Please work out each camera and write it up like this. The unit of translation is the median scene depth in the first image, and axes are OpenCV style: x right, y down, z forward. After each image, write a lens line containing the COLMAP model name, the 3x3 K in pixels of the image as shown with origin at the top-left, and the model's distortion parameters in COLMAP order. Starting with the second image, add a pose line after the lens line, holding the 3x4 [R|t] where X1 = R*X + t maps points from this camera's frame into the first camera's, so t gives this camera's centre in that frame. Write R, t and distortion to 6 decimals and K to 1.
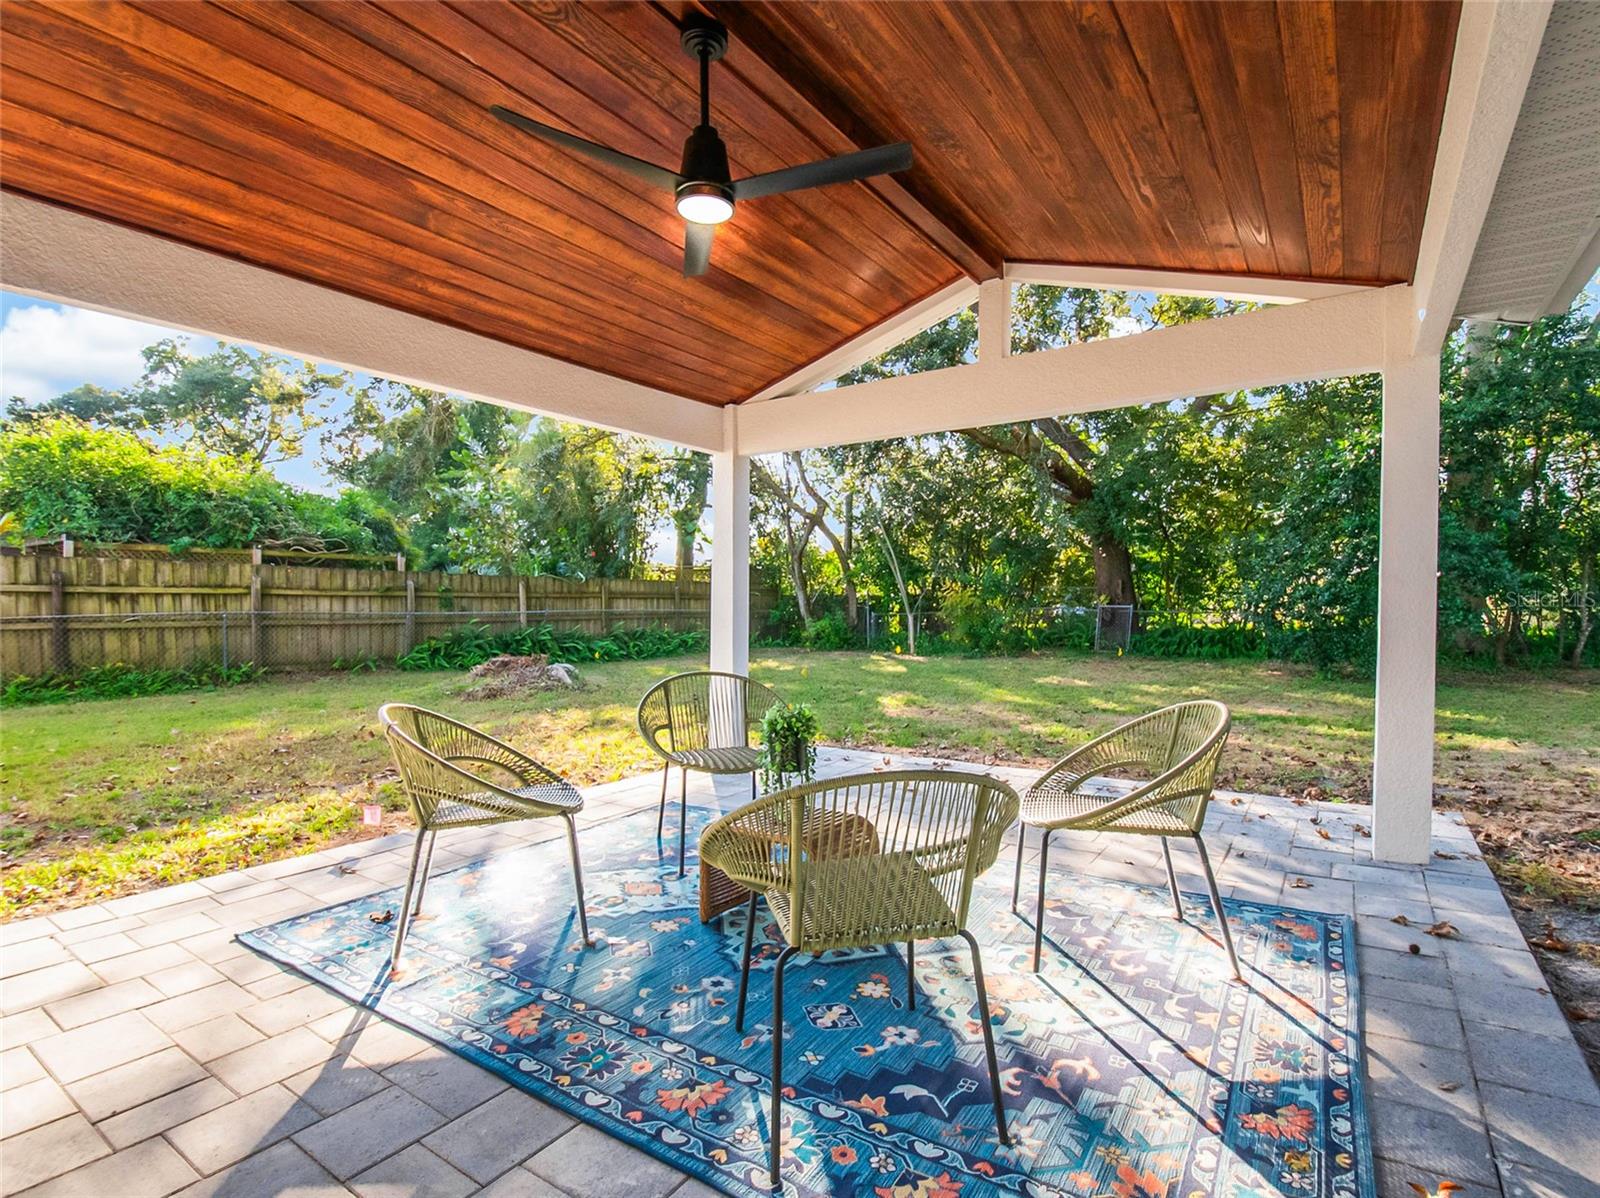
lens RADIAL K [[789.4, 0, 800.0], [0, 789.4, 599.0], [0, 0, 1]] dist [0.000054, 0.000009]
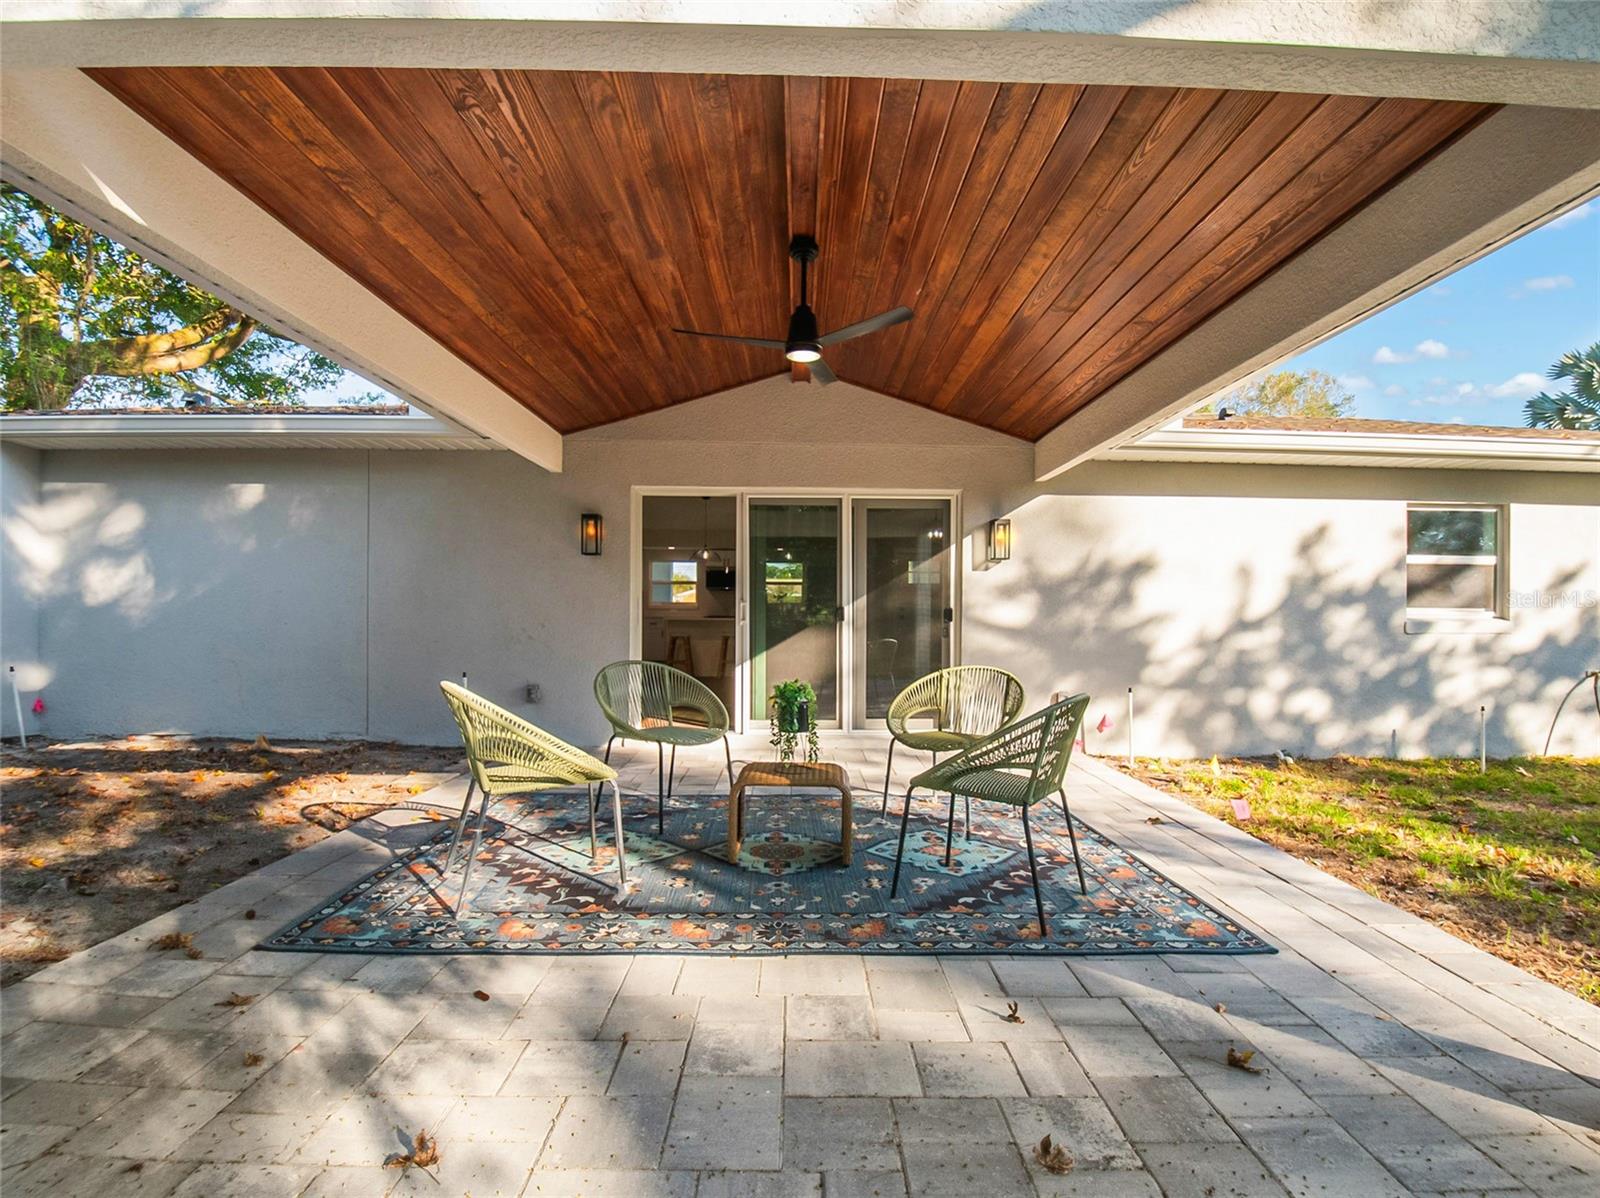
lens RADIAL K [[789.4, 0, 800.0], [0, 789.4, 599.0], [0, 0, 1]] dist [0.000054, 0.000009]
pose [[-0.815592, -0.016880, -0.578380, 0.871439], [-0.001233, 0.999623, -0.027435, 0.053427], [0.578625, -0.021663, -0.815306, 2.512311]]
